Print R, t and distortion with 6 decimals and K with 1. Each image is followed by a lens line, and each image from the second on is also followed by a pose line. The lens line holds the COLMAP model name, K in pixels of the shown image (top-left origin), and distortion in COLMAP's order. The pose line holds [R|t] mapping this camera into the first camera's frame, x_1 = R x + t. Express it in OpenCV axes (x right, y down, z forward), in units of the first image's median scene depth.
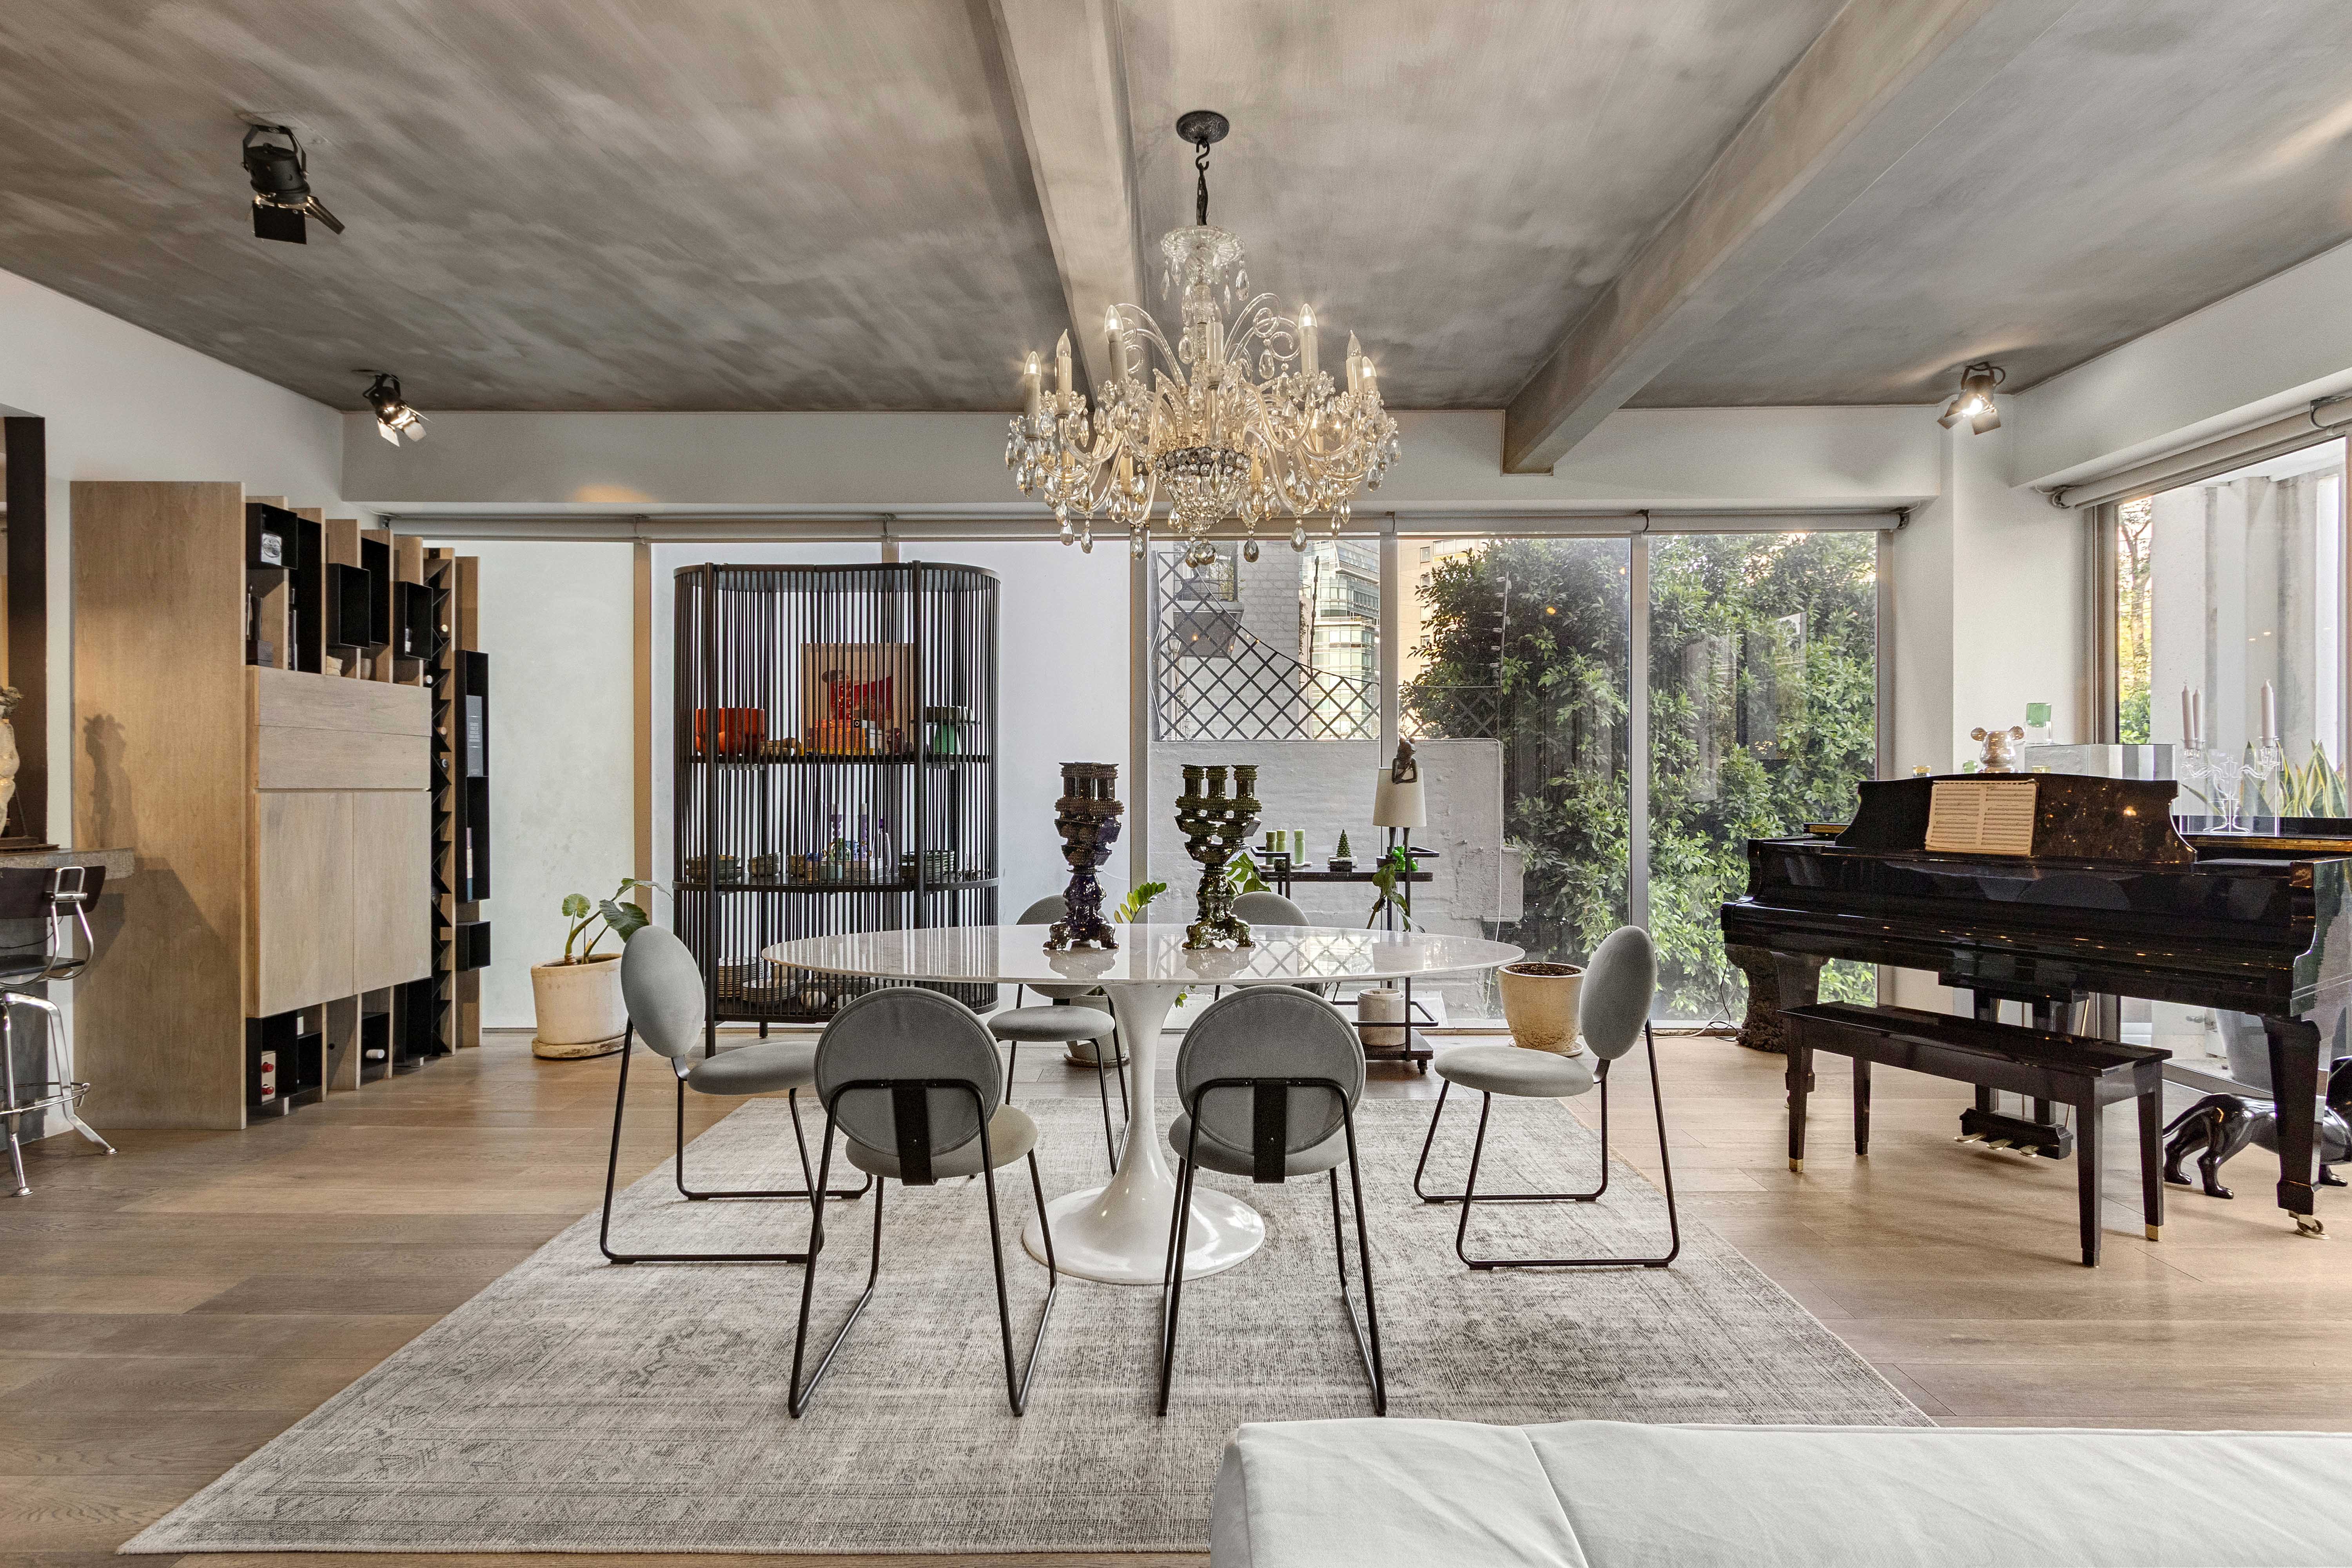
lens RADIAL K [[1095.2, 0, 1189.8], [0, 1095.2, 788.2], [0, 0, 1]] dist [0.006292, -0.000678]
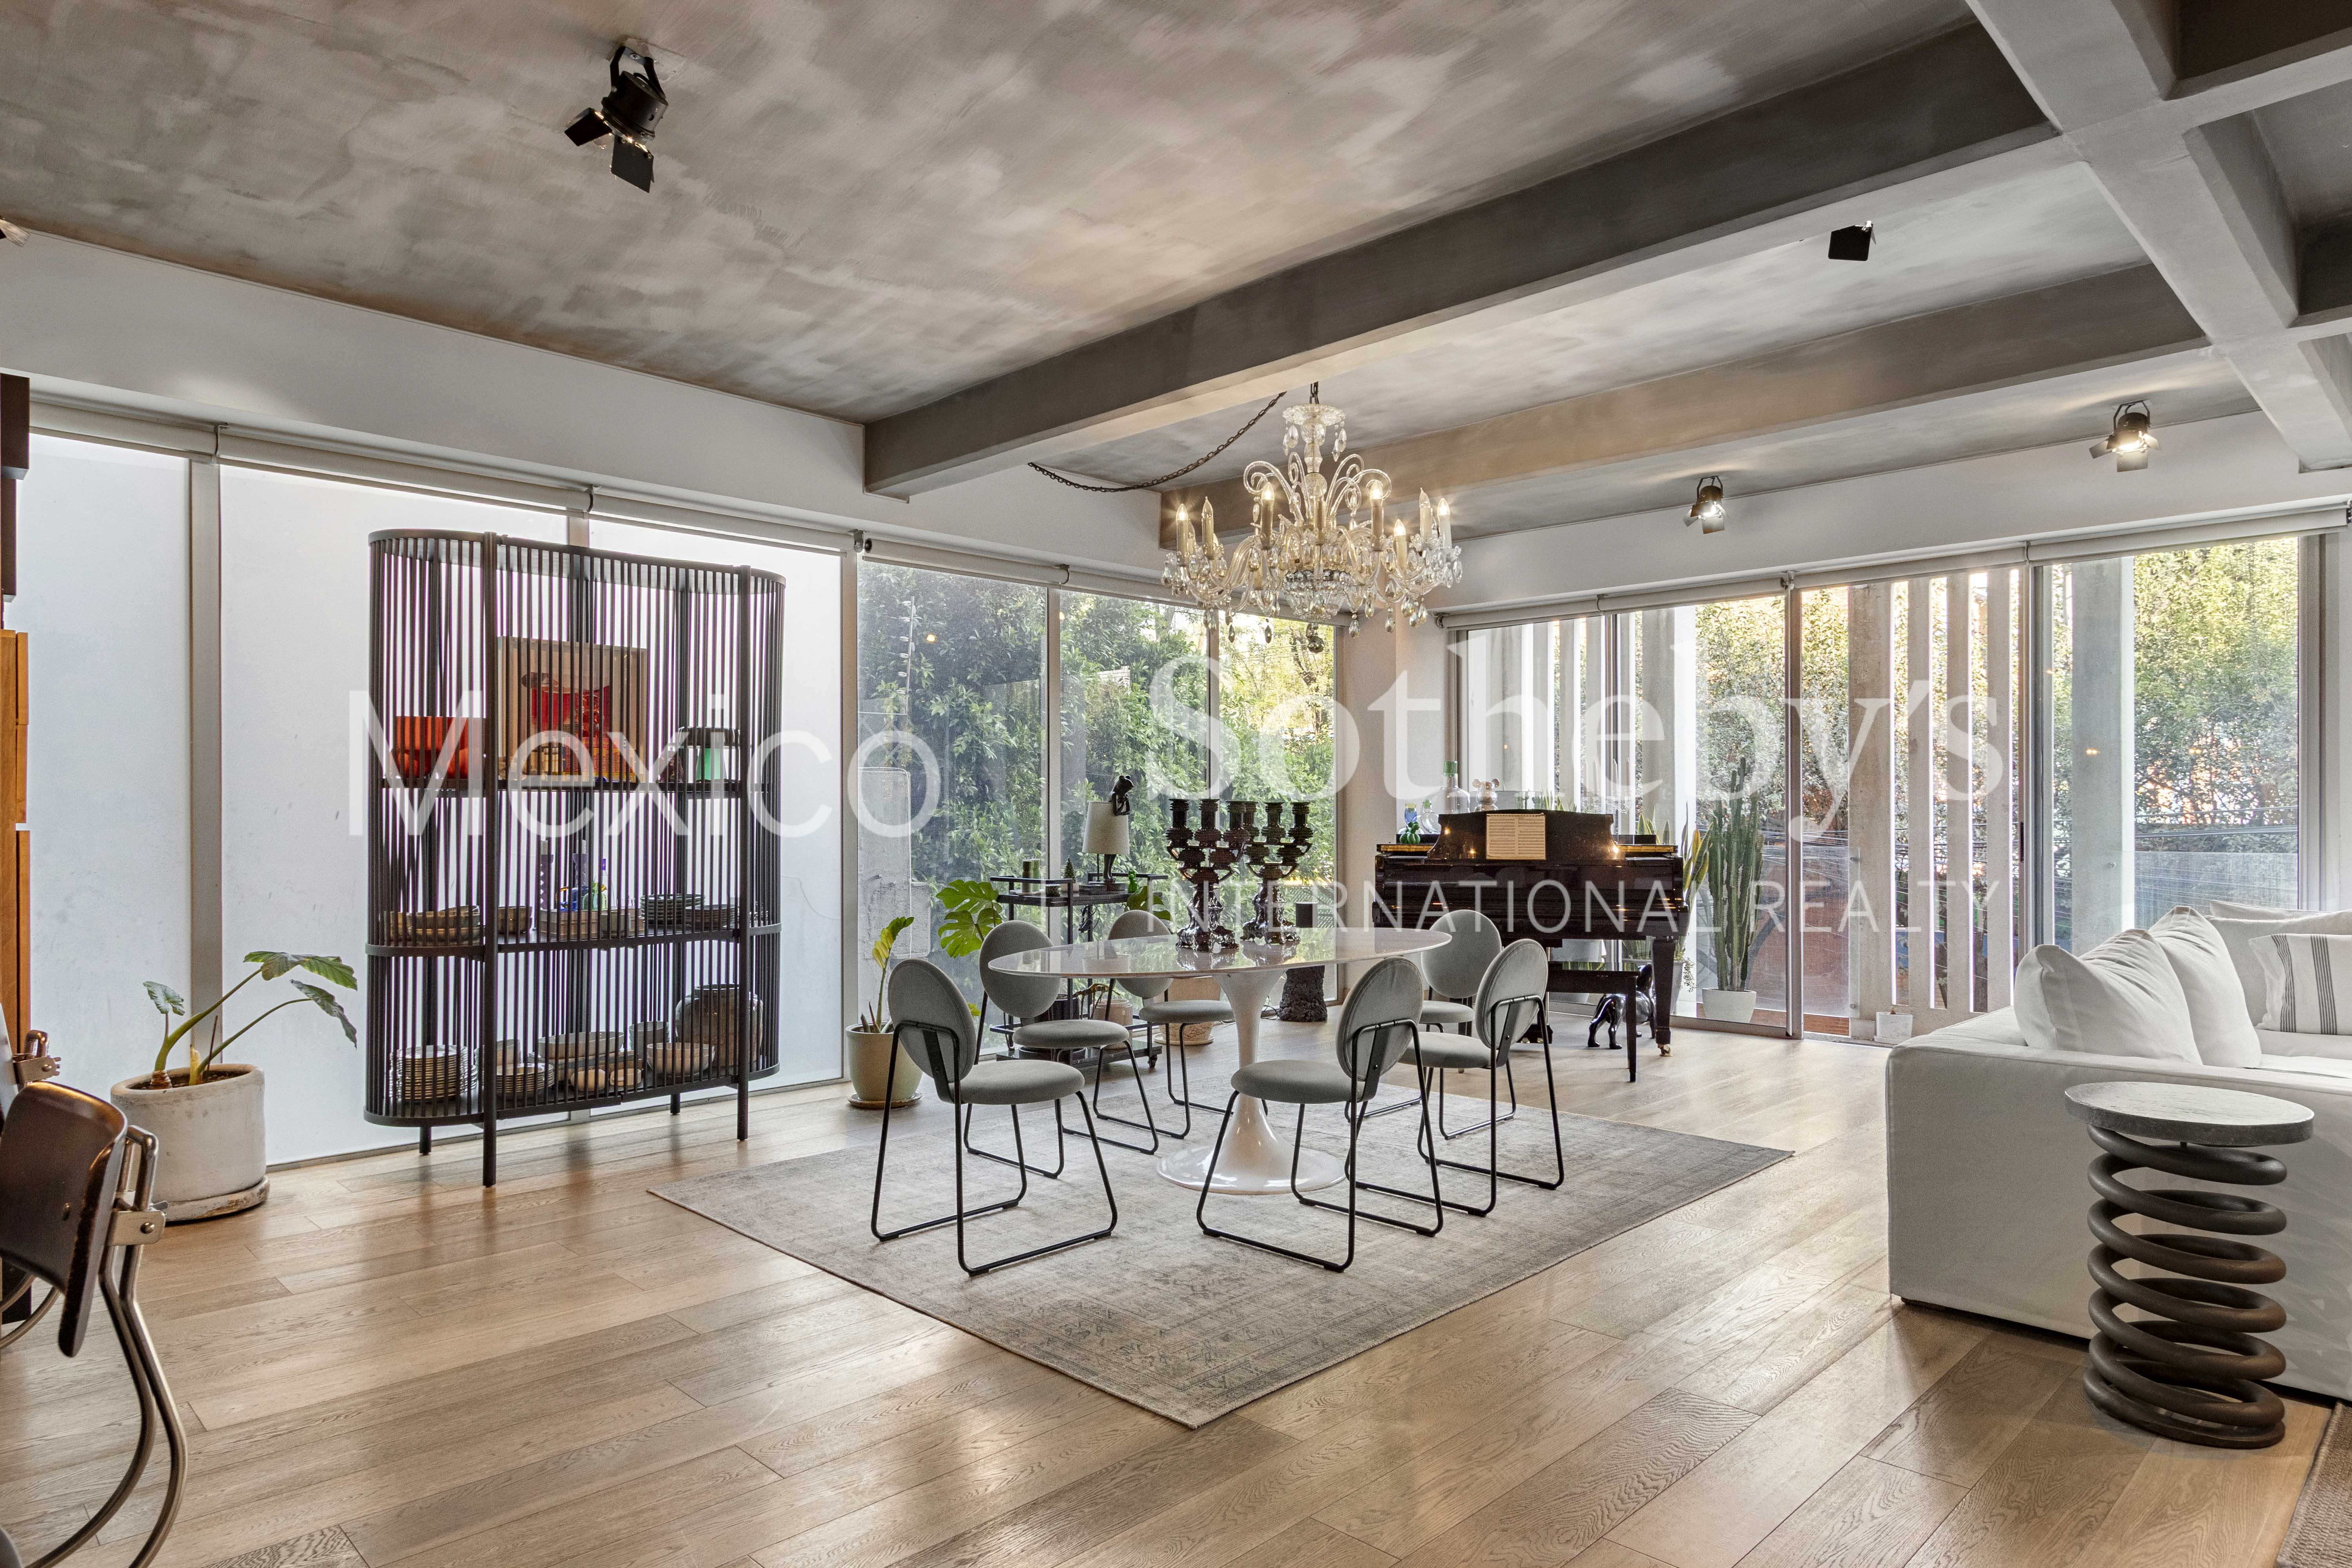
lens RADIAL K [[1367.8, 0, 1184.0], [0, 1367.8, 820.1], [0, 0, 1]] dist [0.005233, -0.001486]
pose [[0.701163, -0.001751, 0.712999, -0.915549], [0.001752, 0.999998, 0.000733, -0.001118], [-0.712999, 0.000735, 0.701165, -0.039665]]
